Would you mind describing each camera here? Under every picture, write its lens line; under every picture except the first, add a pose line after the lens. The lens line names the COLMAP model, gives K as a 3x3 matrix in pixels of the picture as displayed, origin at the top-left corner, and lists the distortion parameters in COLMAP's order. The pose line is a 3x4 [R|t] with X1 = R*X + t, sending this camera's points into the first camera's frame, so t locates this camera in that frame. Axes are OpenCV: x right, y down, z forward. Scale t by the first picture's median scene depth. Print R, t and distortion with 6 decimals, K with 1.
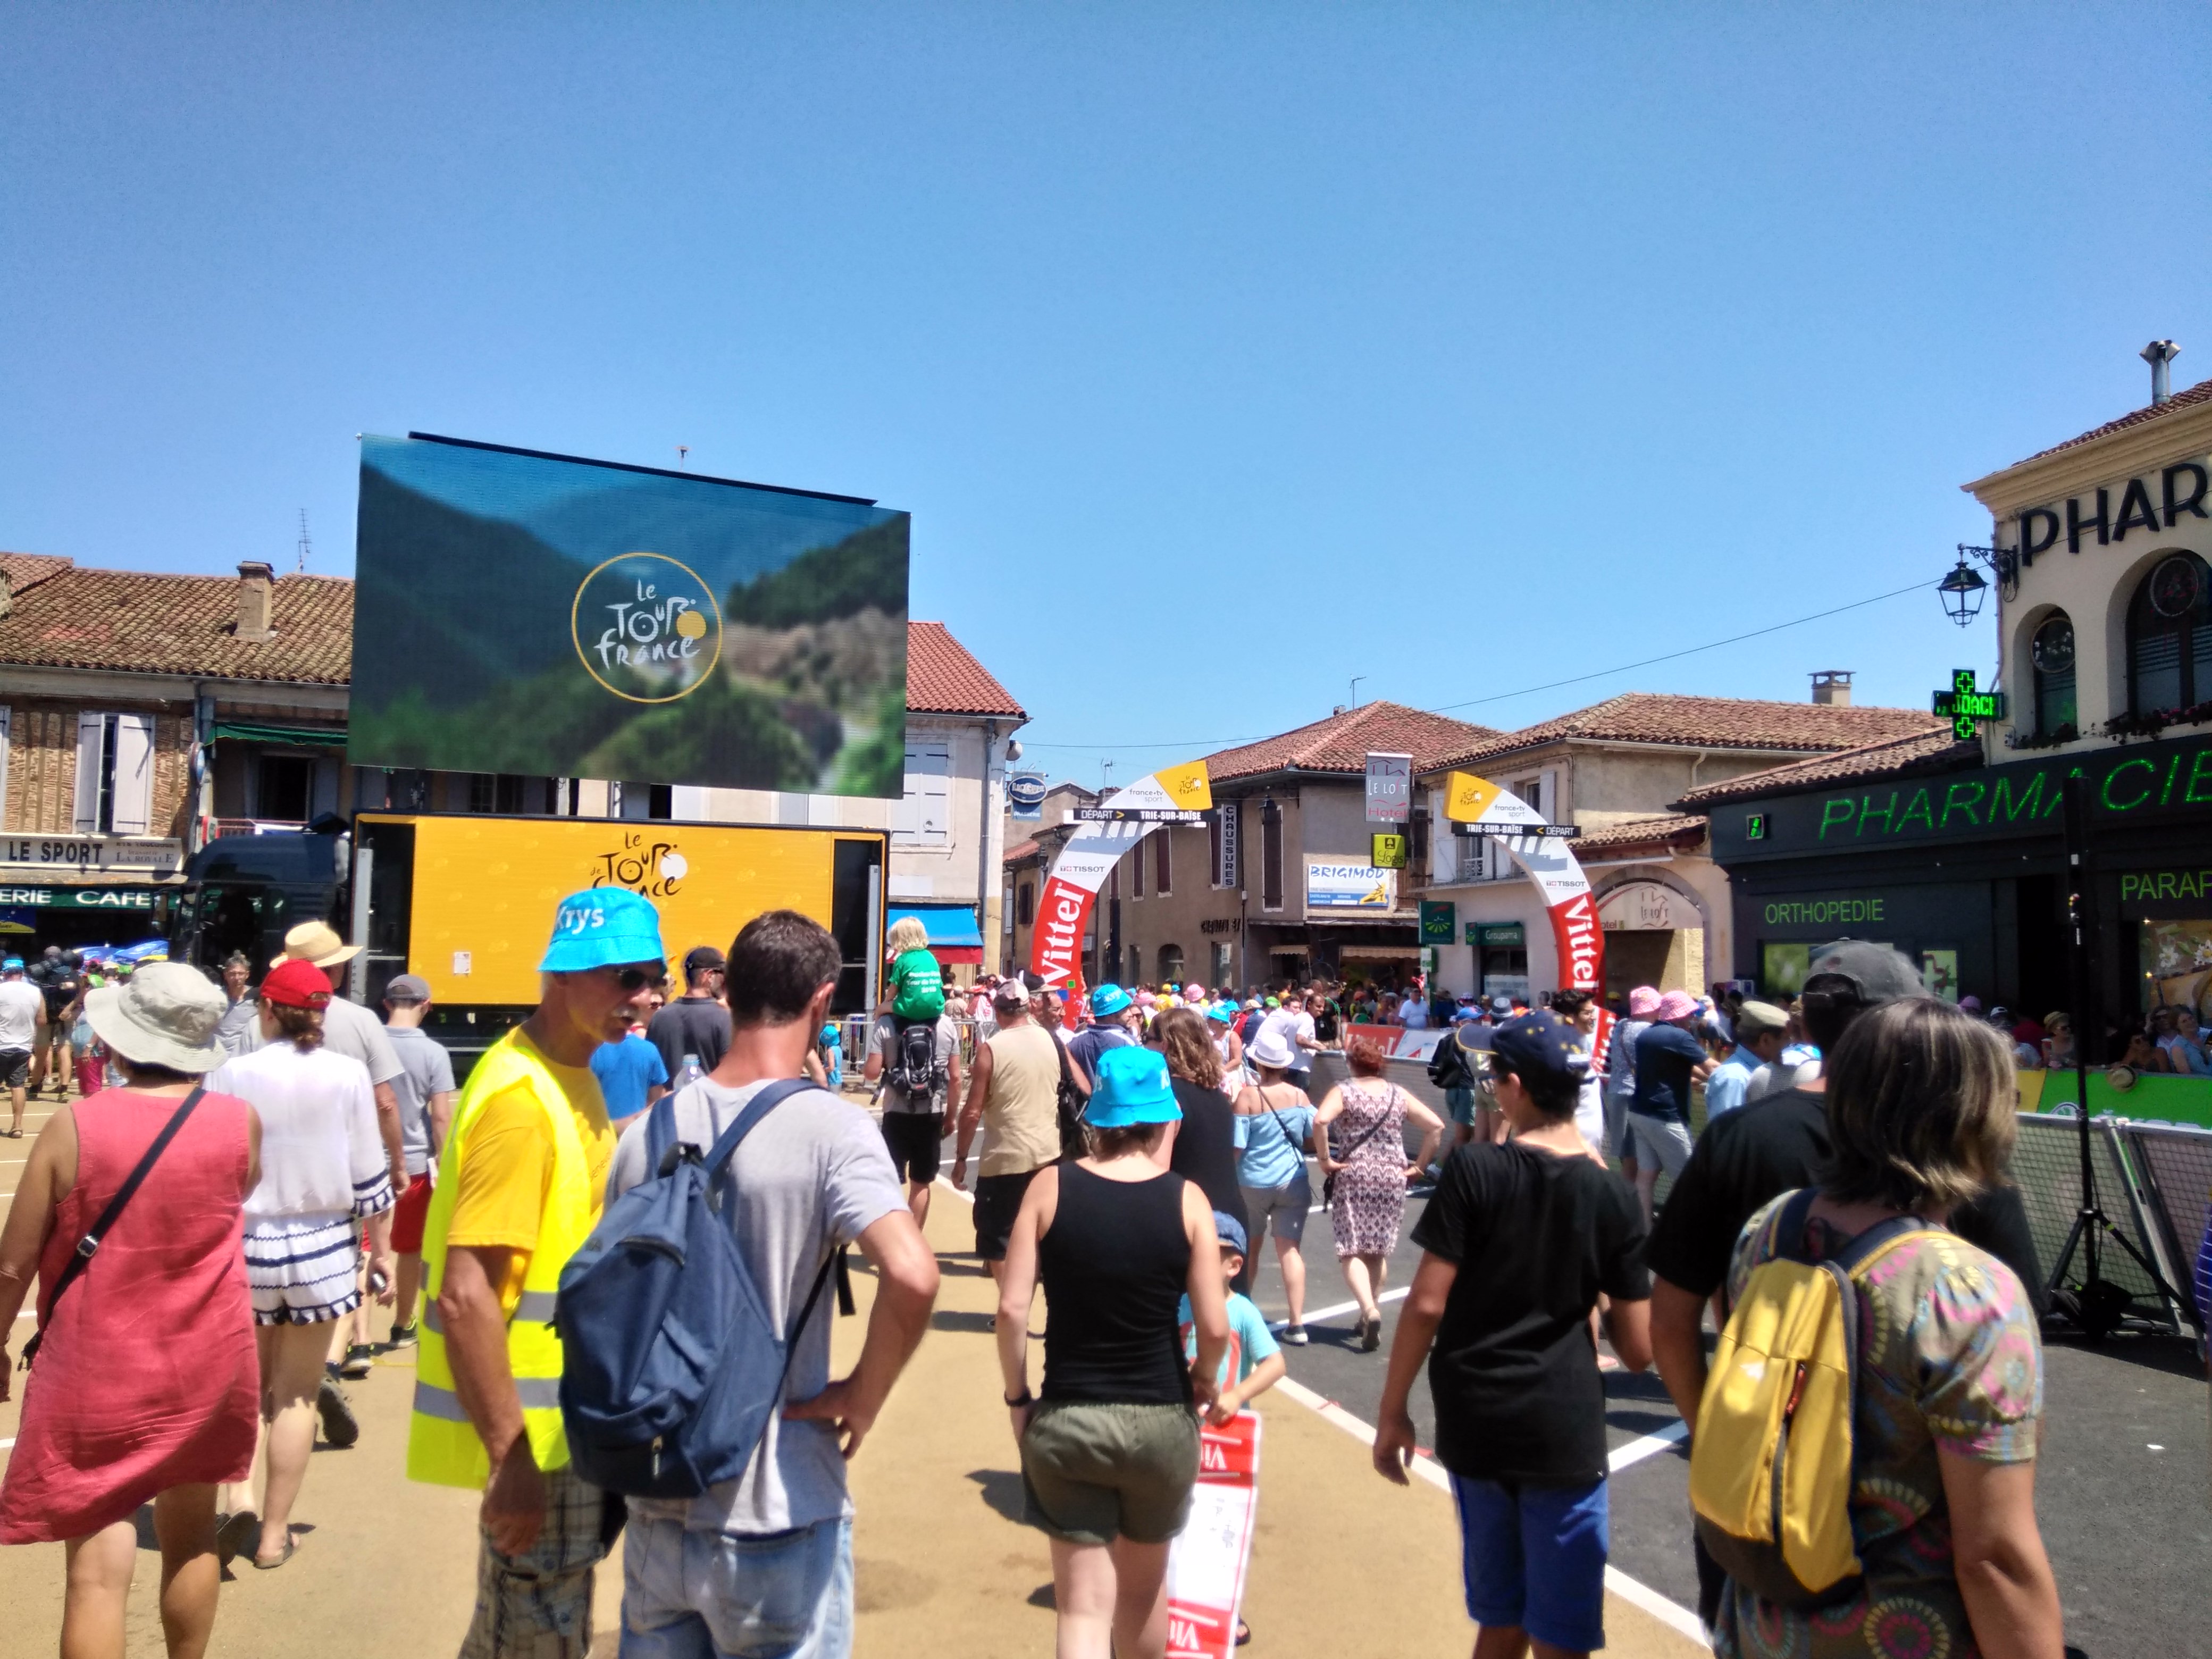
lens RADIAL K [[1752.4, 0, 1112.6], [0, 1752.4, 832.9], [0, 0, 1]] dist [0.001635, -0.005402]
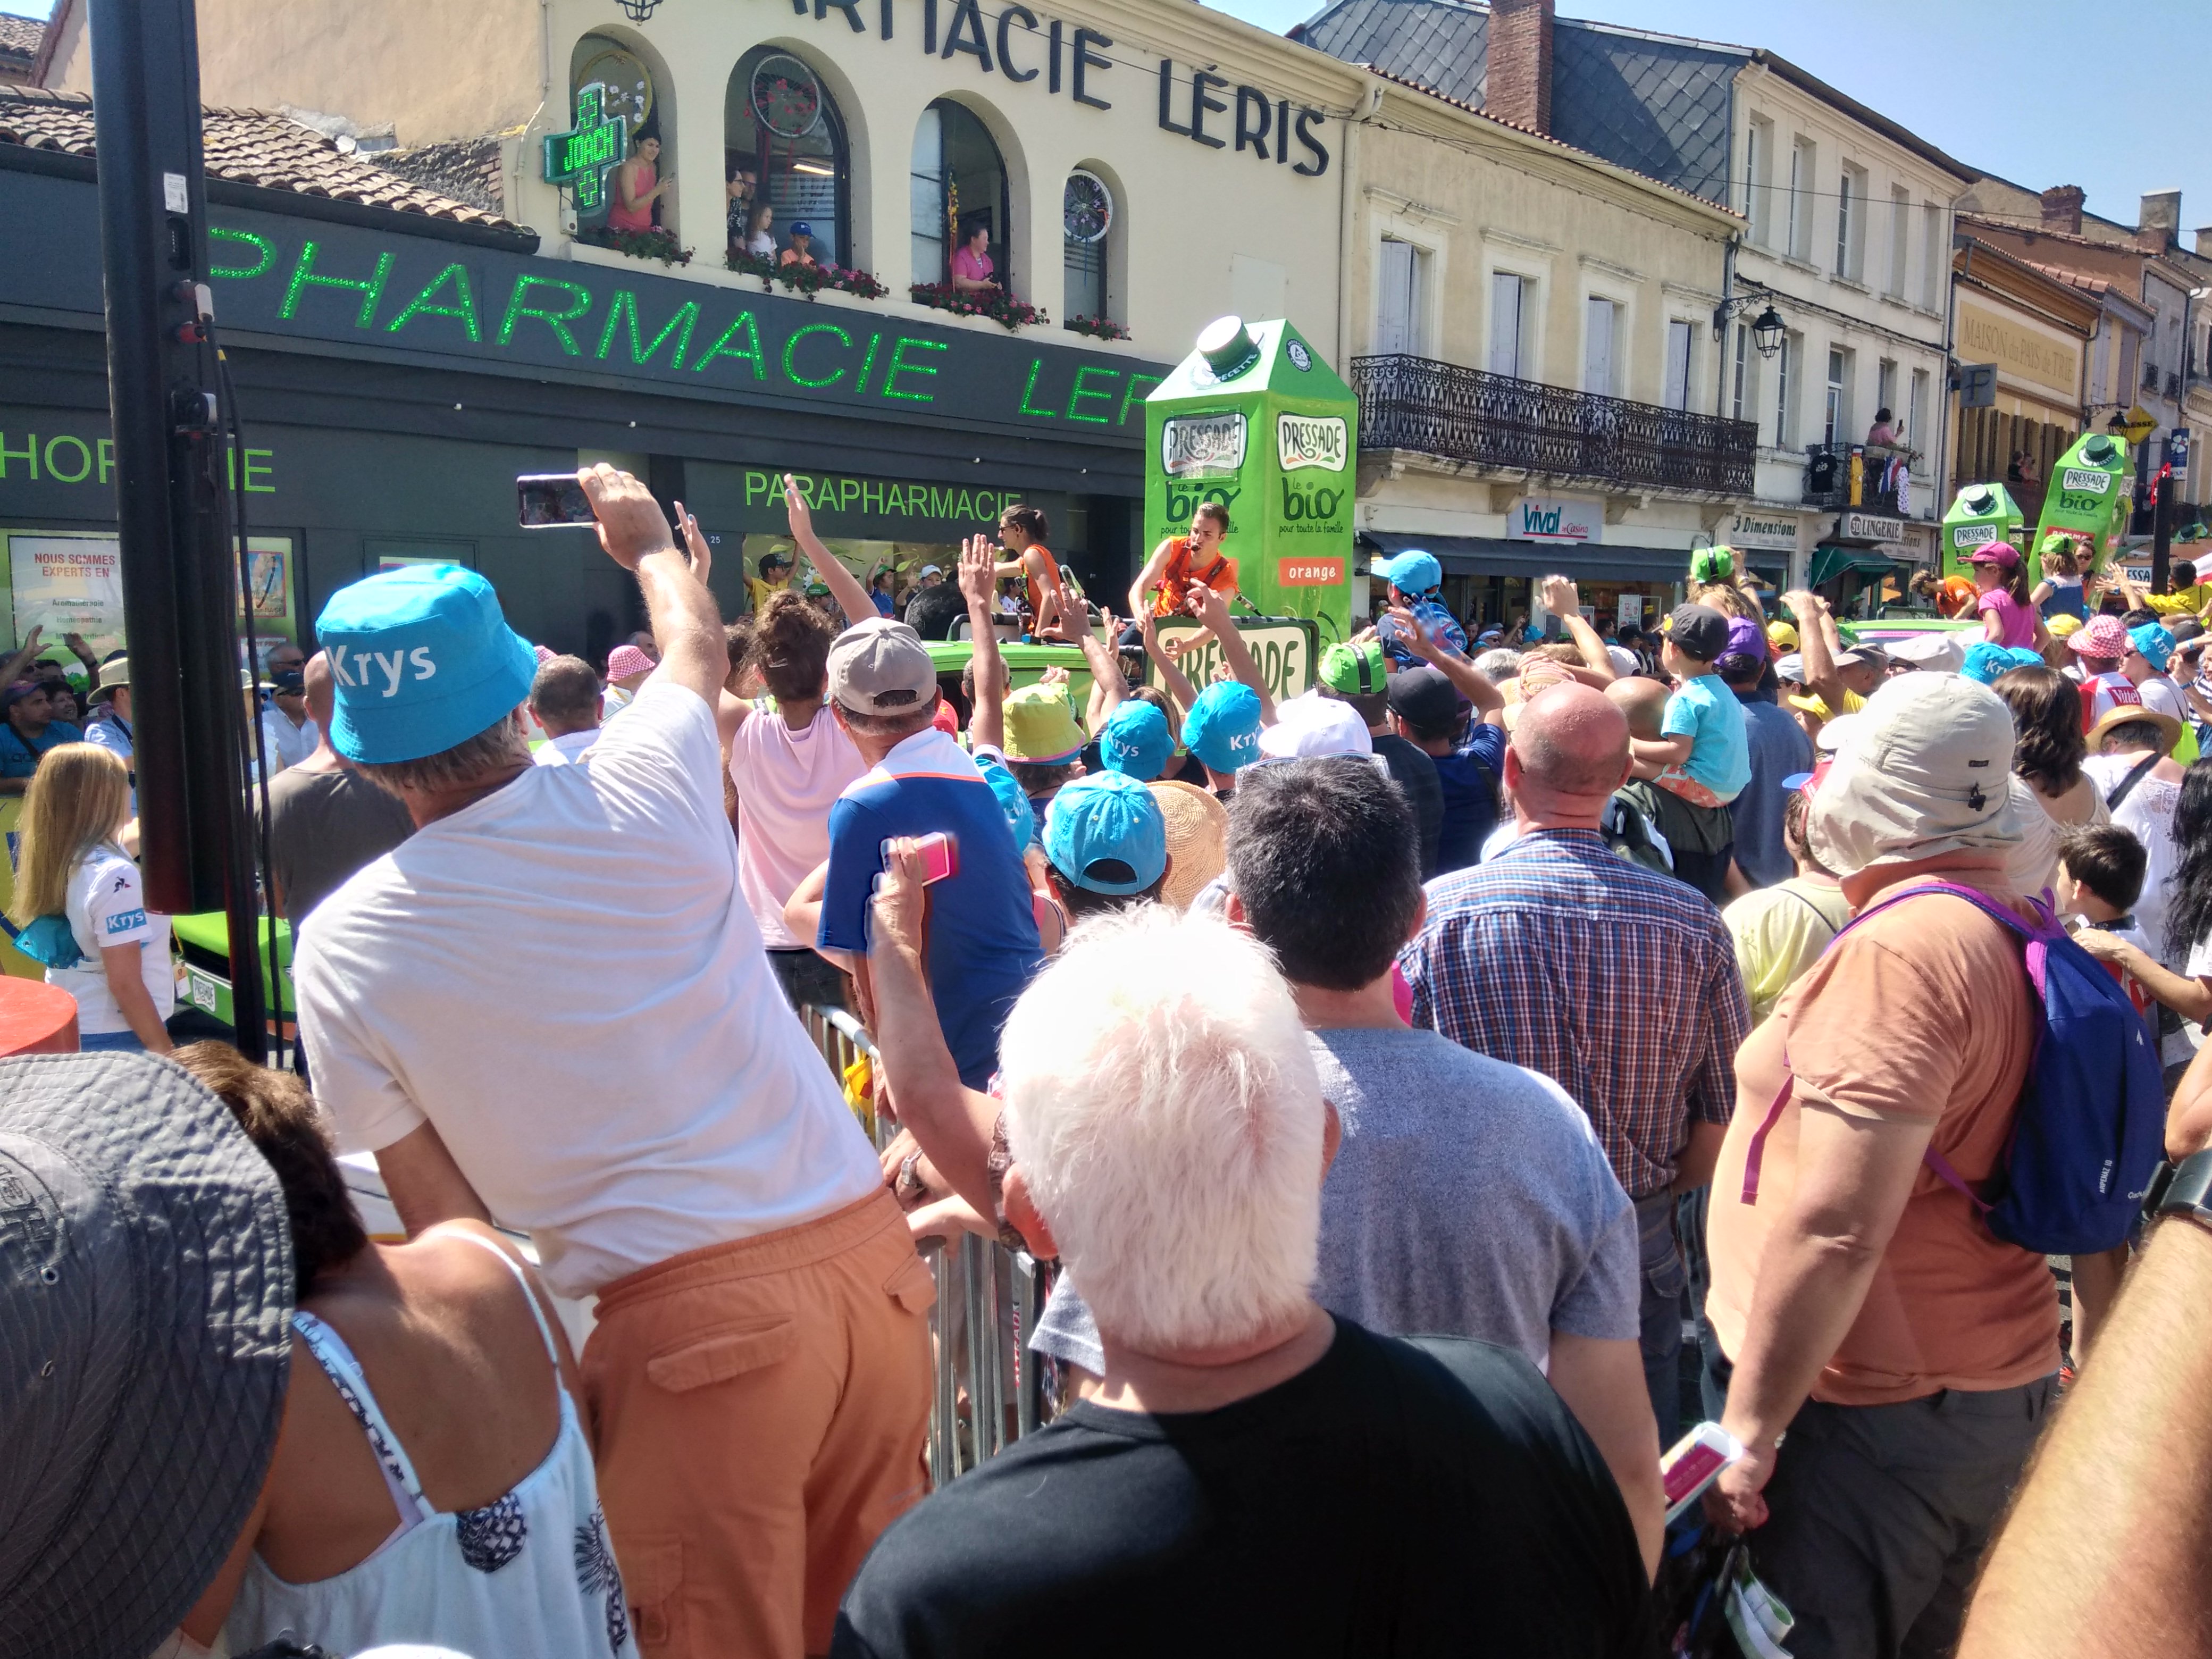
lens RADIAL K [[1752.4, 0, 1112.6], [0, 1752.4, 832.9], [0, 0, 1]] dist [0.001635, -0.005402]
pose [[-0.640949, -0.139468, 0.754807, -0.112129], [-0.089152, 0.990226, 0.107263, 0.083218], [-0.762389, 0.001458, -0.647117, 1.368237]]
